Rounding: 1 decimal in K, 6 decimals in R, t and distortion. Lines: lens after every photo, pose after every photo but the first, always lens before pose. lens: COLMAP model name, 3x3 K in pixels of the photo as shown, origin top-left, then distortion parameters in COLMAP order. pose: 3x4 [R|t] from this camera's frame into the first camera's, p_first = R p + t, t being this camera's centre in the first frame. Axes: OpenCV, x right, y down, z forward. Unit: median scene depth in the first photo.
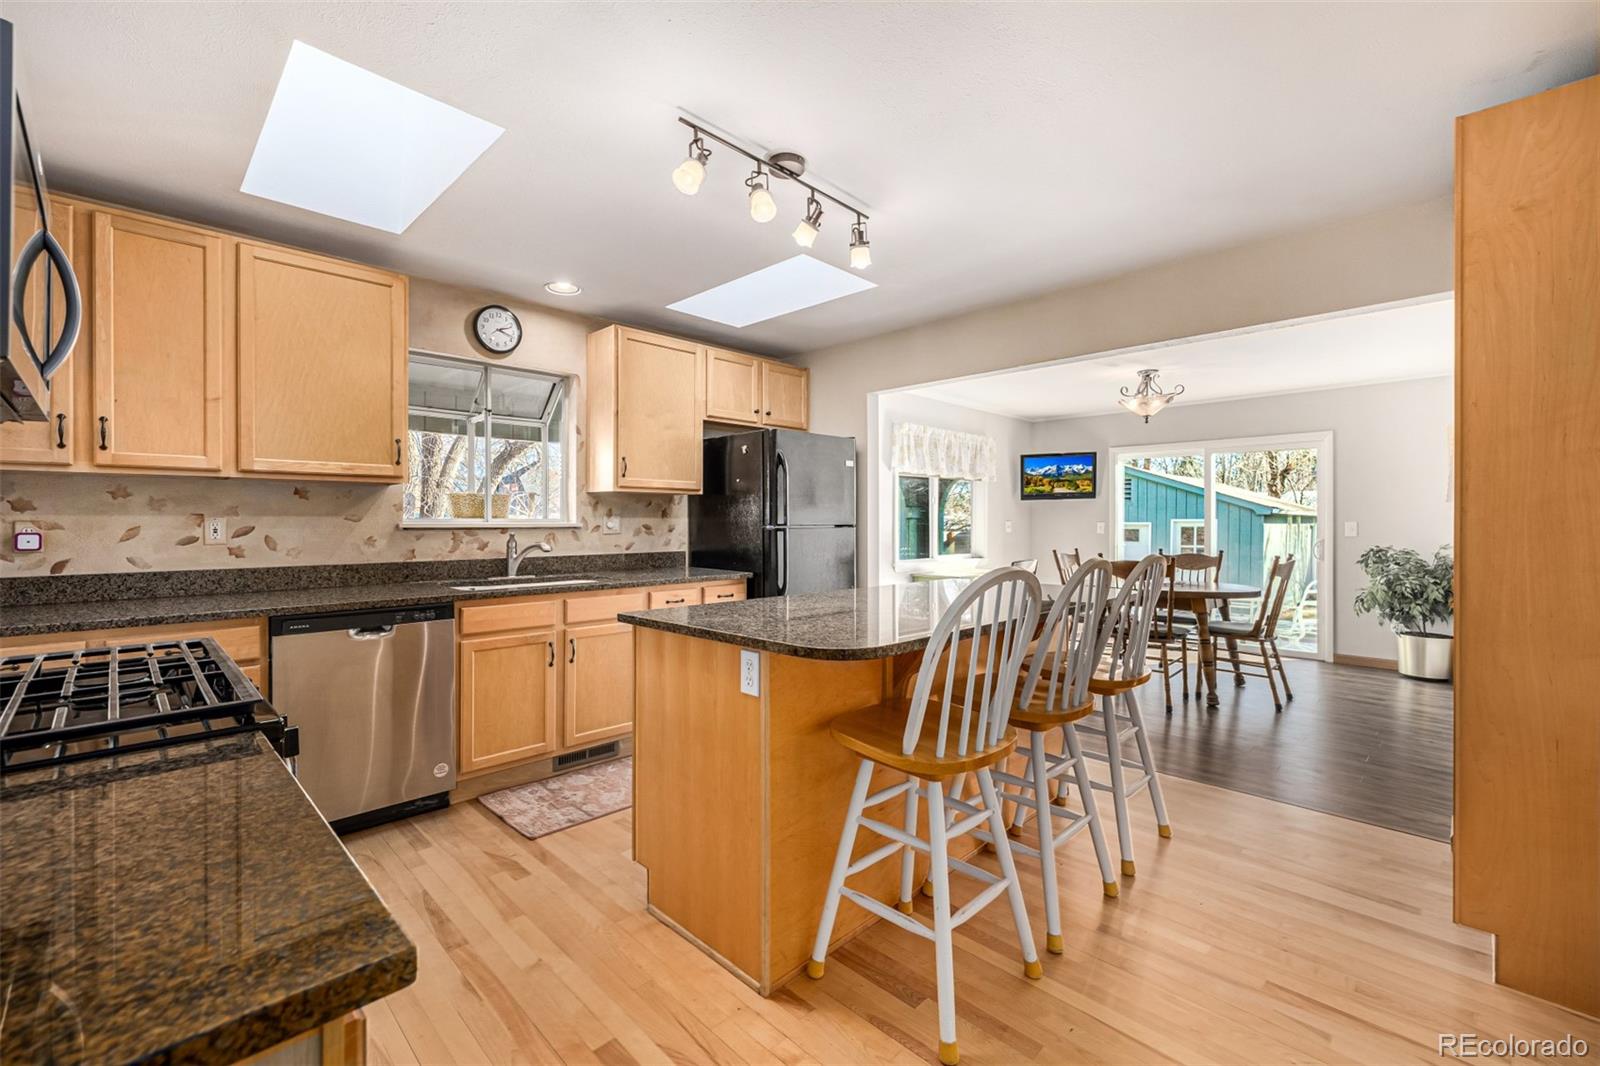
lens RADIAL K [[677.2, 0, 791.0], [0, 677.2, 521.3], [0, 0, 1]] dist [0.001145, 0.000576]
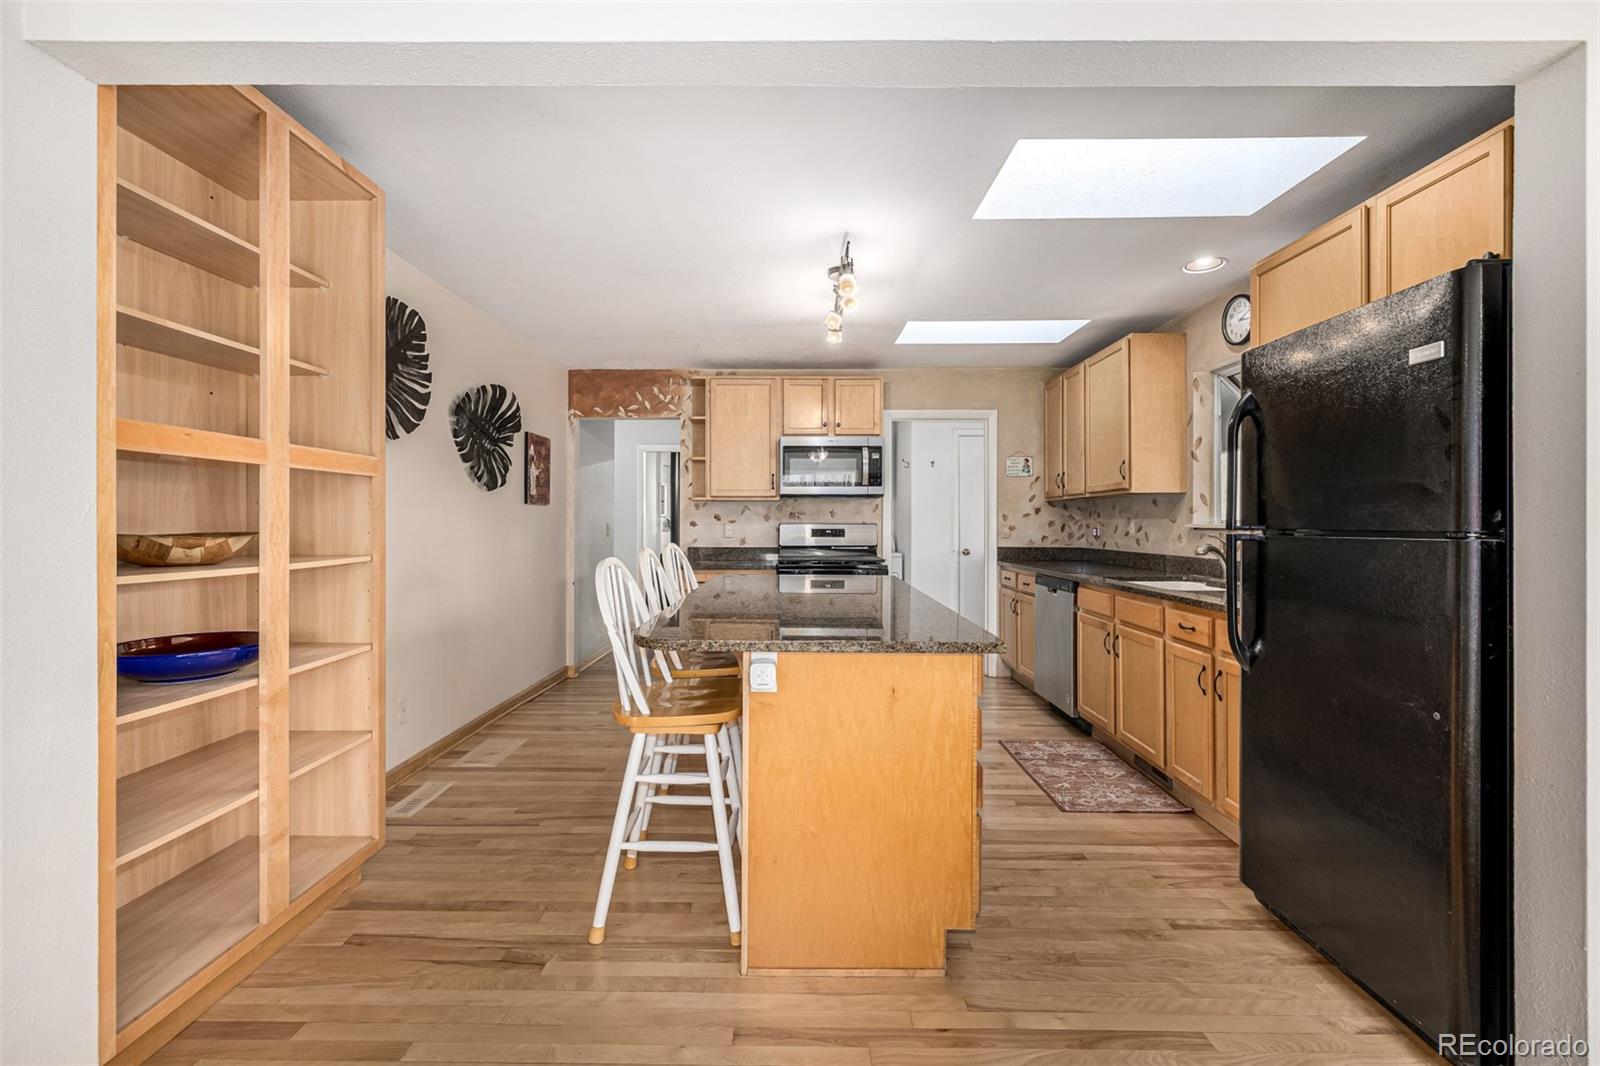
lens RADIAL K [[677.2, 0, 799.1], [0, 677.2, 521.7], [0, 0, 1]] dist [0.001145, 0.000576]
pose [[-0.706295, -0.000380, -0.707917, 0.634690], [0.001498, 0.999997, -0.002031, 0.000435], [0.707916, -0.002495, -0.706293, 1.158040]]
